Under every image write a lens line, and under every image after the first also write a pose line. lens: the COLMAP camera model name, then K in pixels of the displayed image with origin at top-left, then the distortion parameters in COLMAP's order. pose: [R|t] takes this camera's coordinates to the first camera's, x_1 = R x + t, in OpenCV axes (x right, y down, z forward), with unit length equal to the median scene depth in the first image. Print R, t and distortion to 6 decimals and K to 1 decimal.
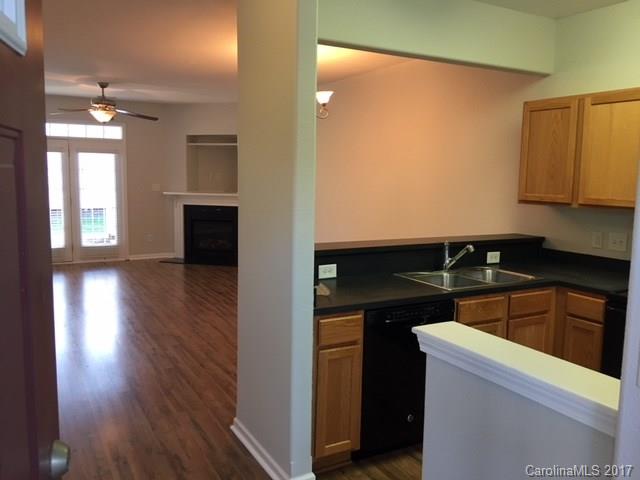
lens RADIAL K [[537.2, 0, 323.1], [0, 537.2, 235.2], [0, 0, 1]] dist [0.038321, -0.046082]
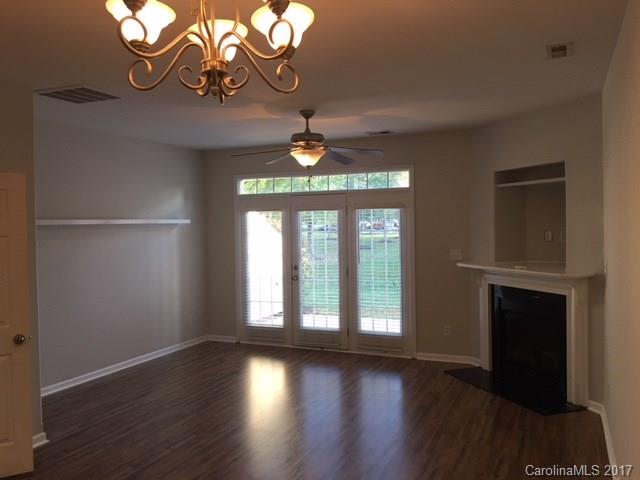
lens RADIAL K [[537.2, 0, 316.9], [0, 537.2, 238.1], [0, 0, 1]] dist [0.038321, -0.046082]
pose [[0.585002, -0.004458, -0.811019, 0.131691], [-0.067267, 0.996273, -0.053997, -0.064634], [0.808237, 0.086143, 0.582522, 0.492736]]
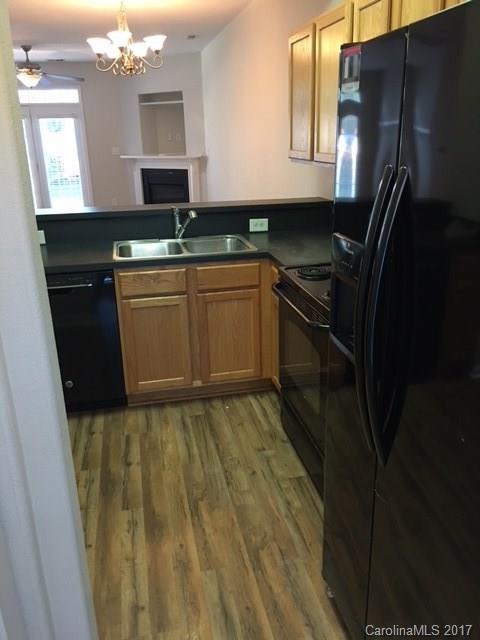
lens RADIAL K [[537.2, 0, 239.9], [0, 537.2, 319.7], [0, 0, 1]] dist [0.038321, -0.046082]
pose [[0.953434, 0.060407, -0.295489, 0.245037], [0.006518, 0.975381, 0.220430, -0.001110], [0.301530, -0.212092, 0.929568, 0.053736]]
